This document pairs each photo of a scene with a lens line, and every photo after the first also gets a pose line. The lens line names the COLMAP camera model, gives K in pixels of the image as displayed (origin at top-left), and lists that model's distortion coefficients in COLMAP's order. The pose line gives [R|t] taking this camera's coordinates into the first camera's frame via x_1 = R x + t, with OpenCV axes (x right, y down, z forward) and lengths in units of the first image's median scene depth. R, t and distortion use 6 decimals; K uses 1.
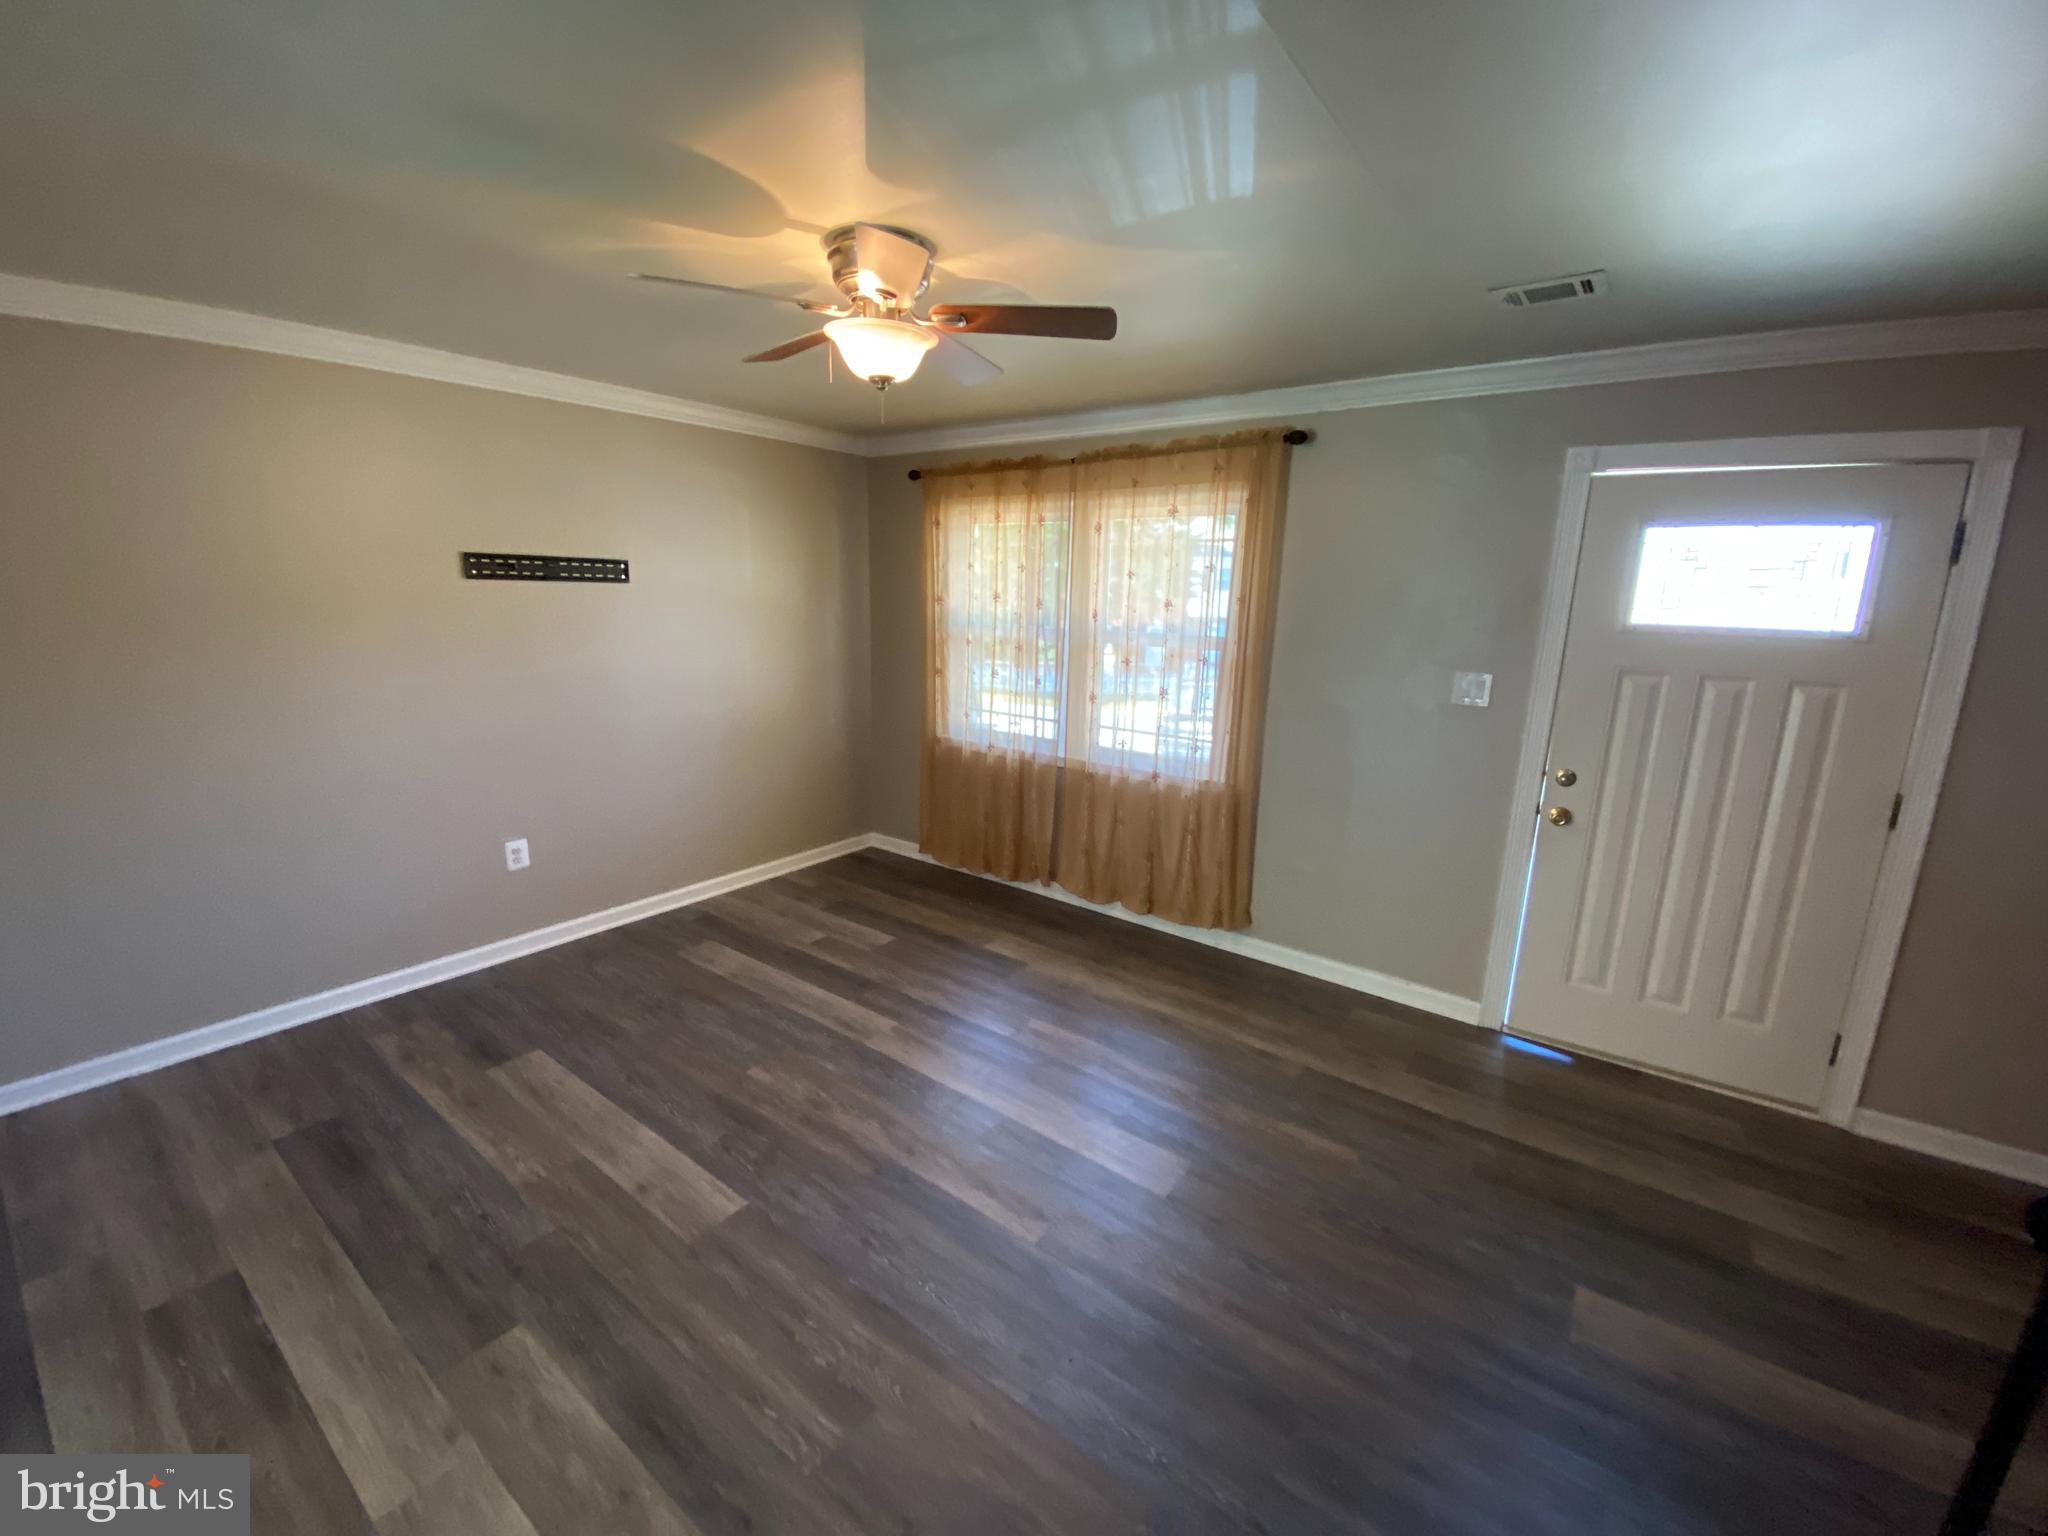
lens RADIAL K [[839.3, 0, 1030.2], [0, 839.3, 762.7], [0, 0, 1]] dist [0.018141, -0.009077]
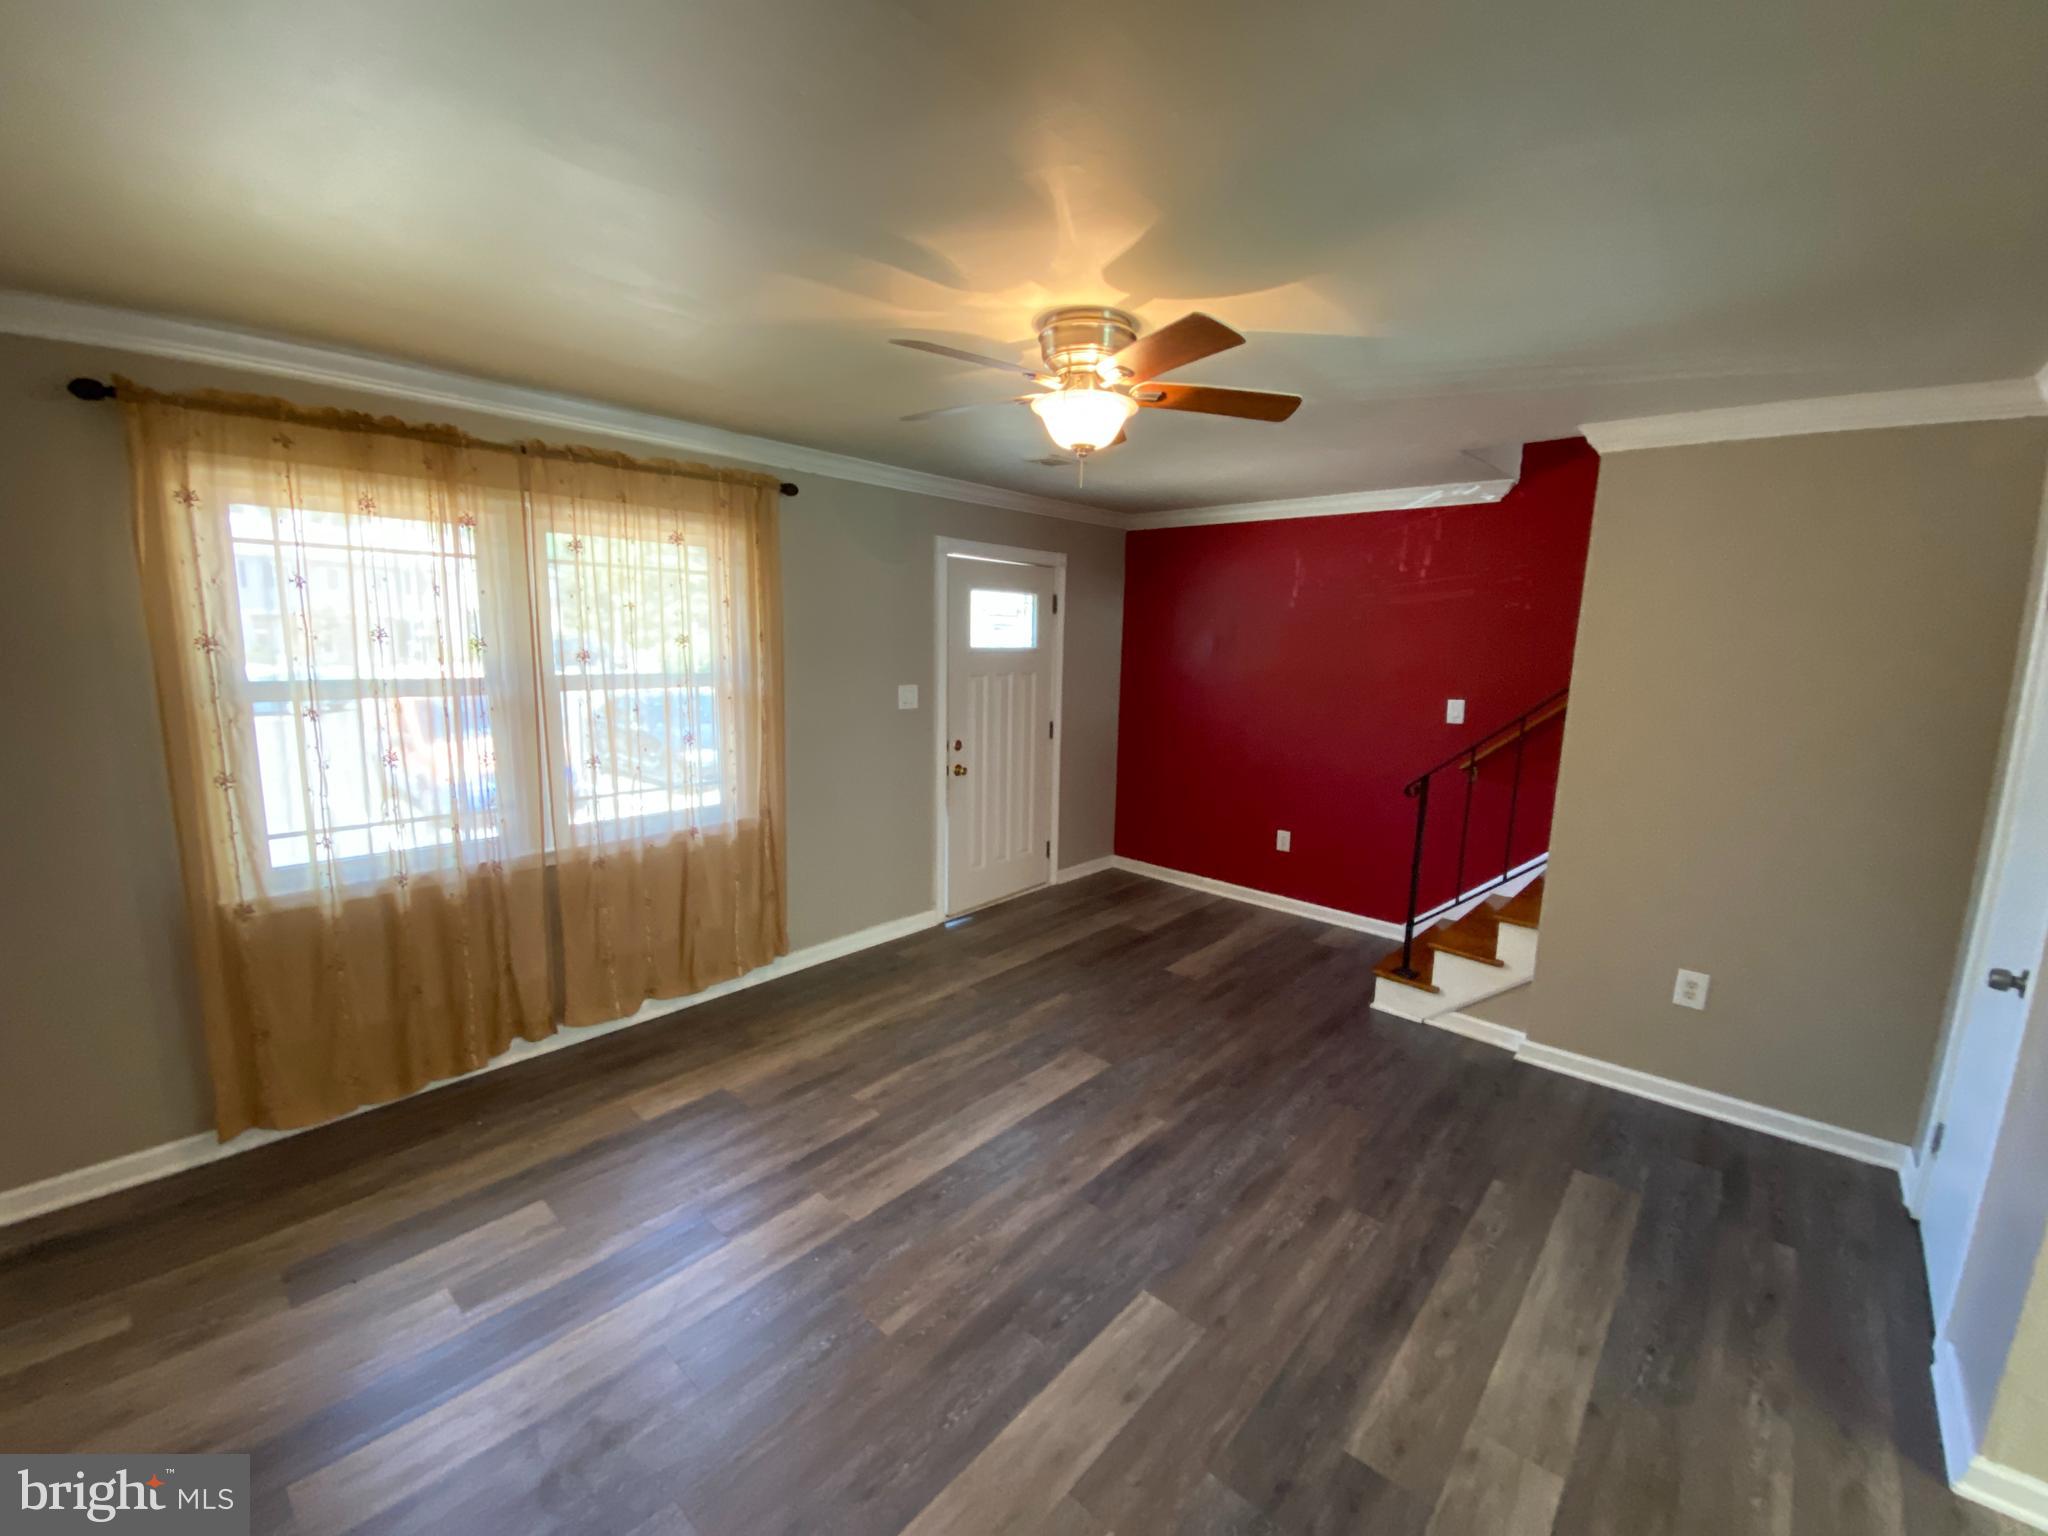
lens RADIAL K [[839.3, 0, 1012.3], [0, 839.3, 769.4], [0, 0, 1]] dist [0.018141, -0.009077]
pose [[0.094331, -0.184136, 0.978364, -0.799874], [0.184510, 0.968954, 0.164575, -0.157010], [-0.978293, 0.164993, 0.125377, 0.636847]]
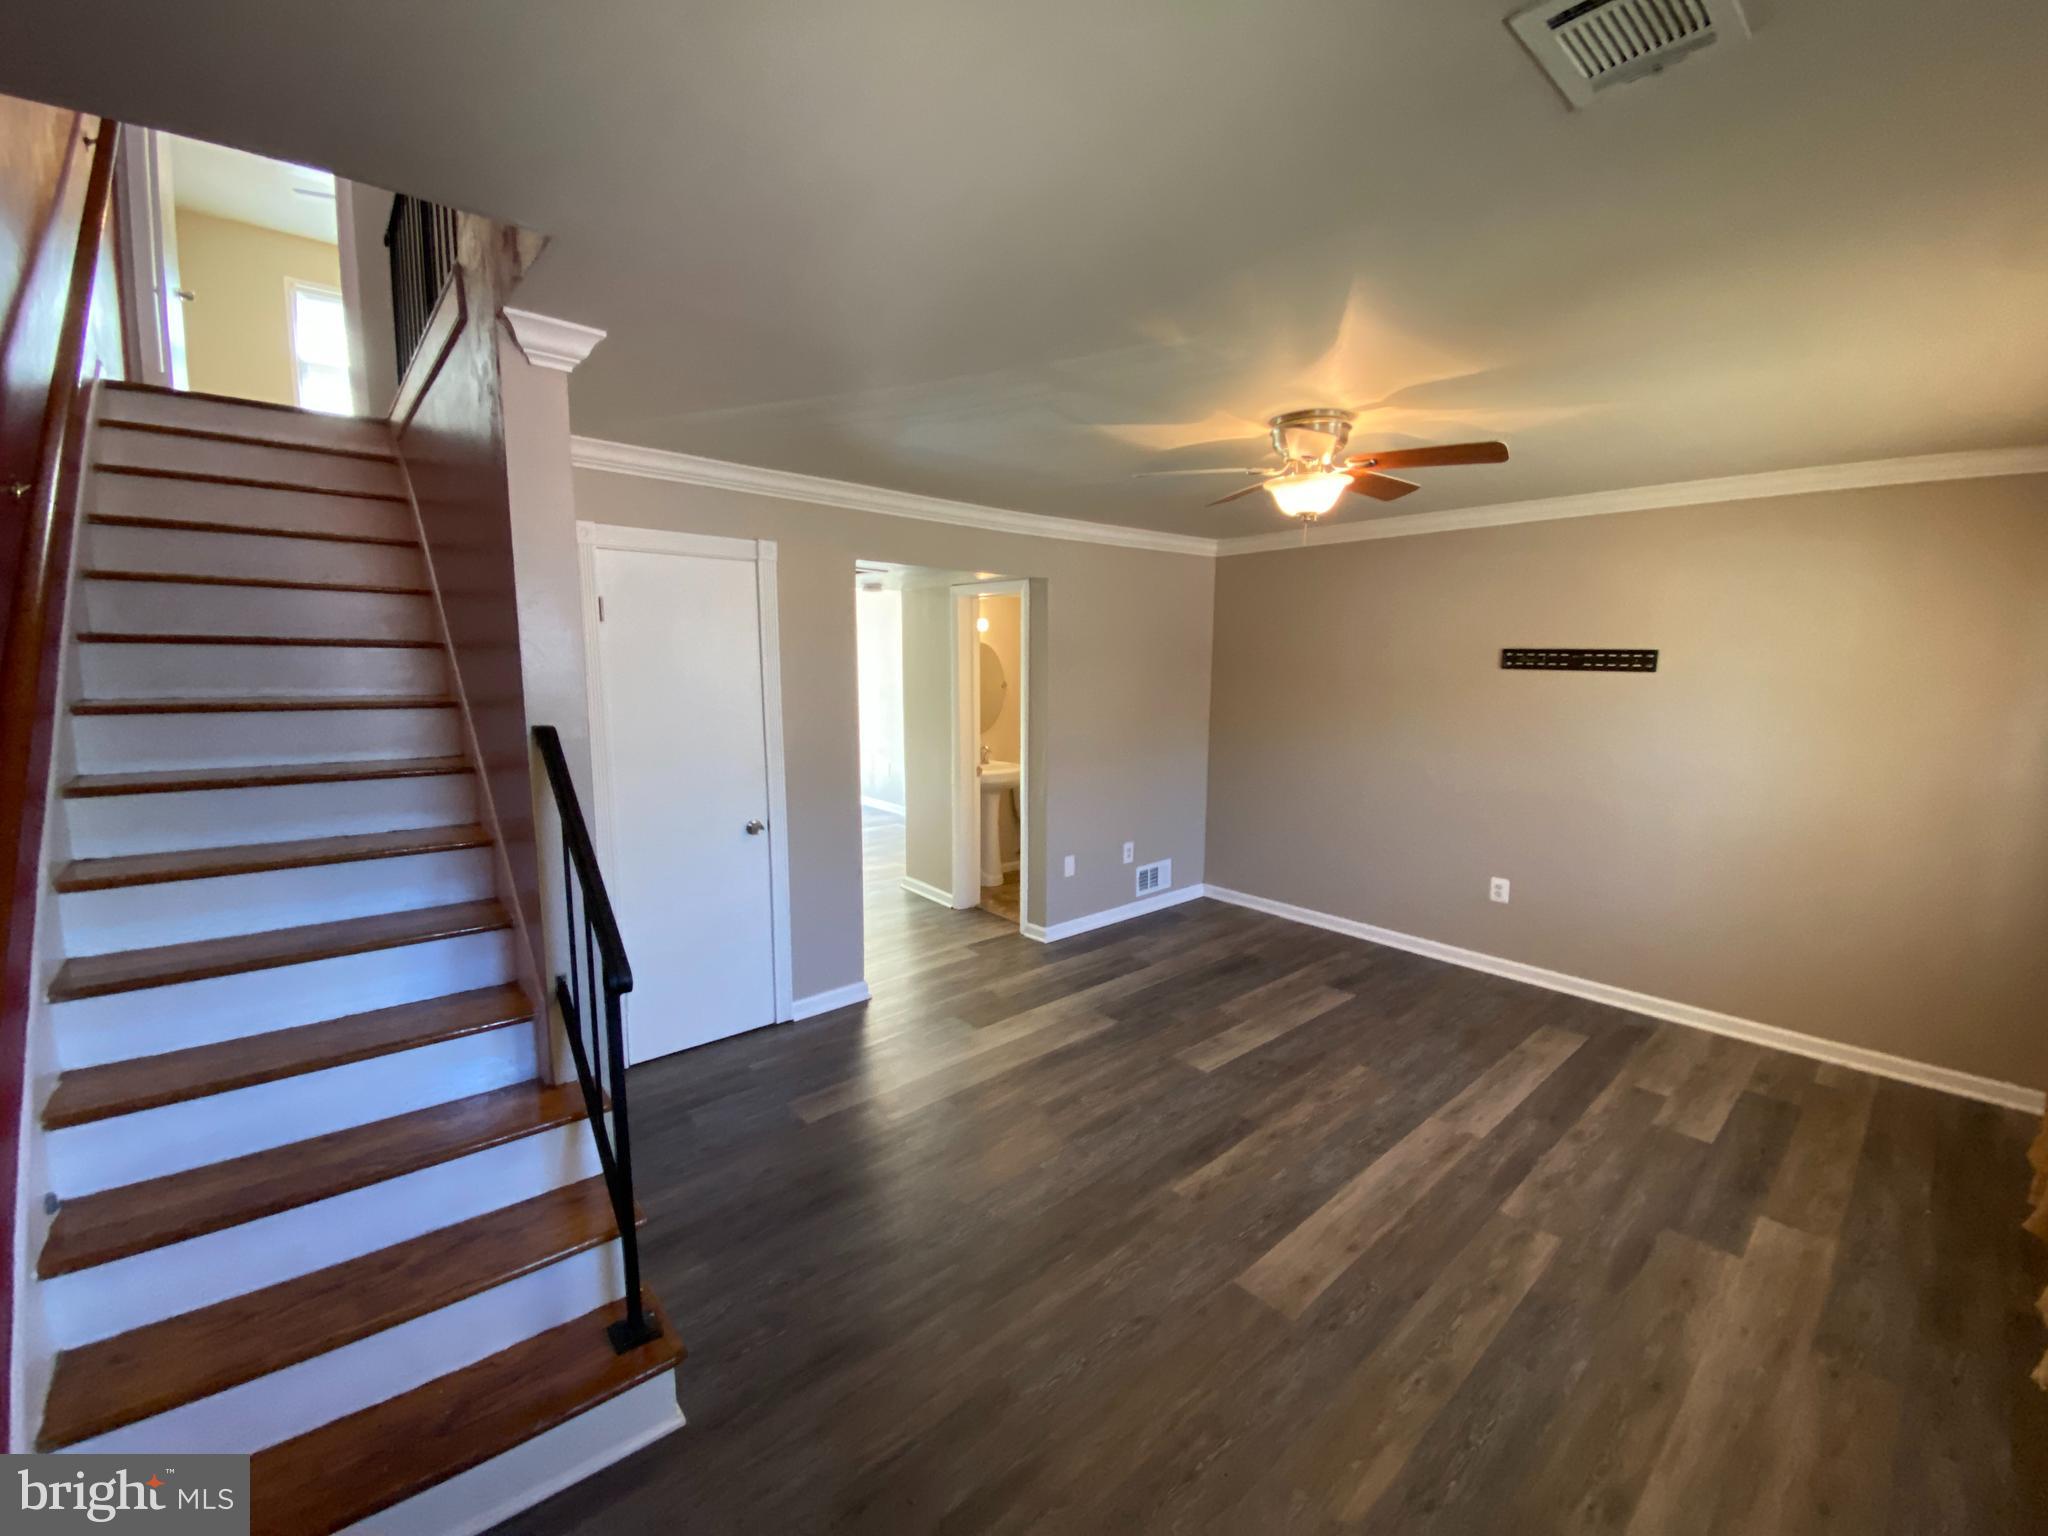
lens RADIAL K [[839.3, 0, 1021.0], [0, 839.3, 768.9], [0, 0, 1]] dist [0.018141, -0.009077]
pose [[-0.203615, 0.110156, -0.972834, 0.772689], [-0.217714, 0.963677, 0.154686, -0.108392], [0.954538, 0.243296, -0.172236, 0.555345]]
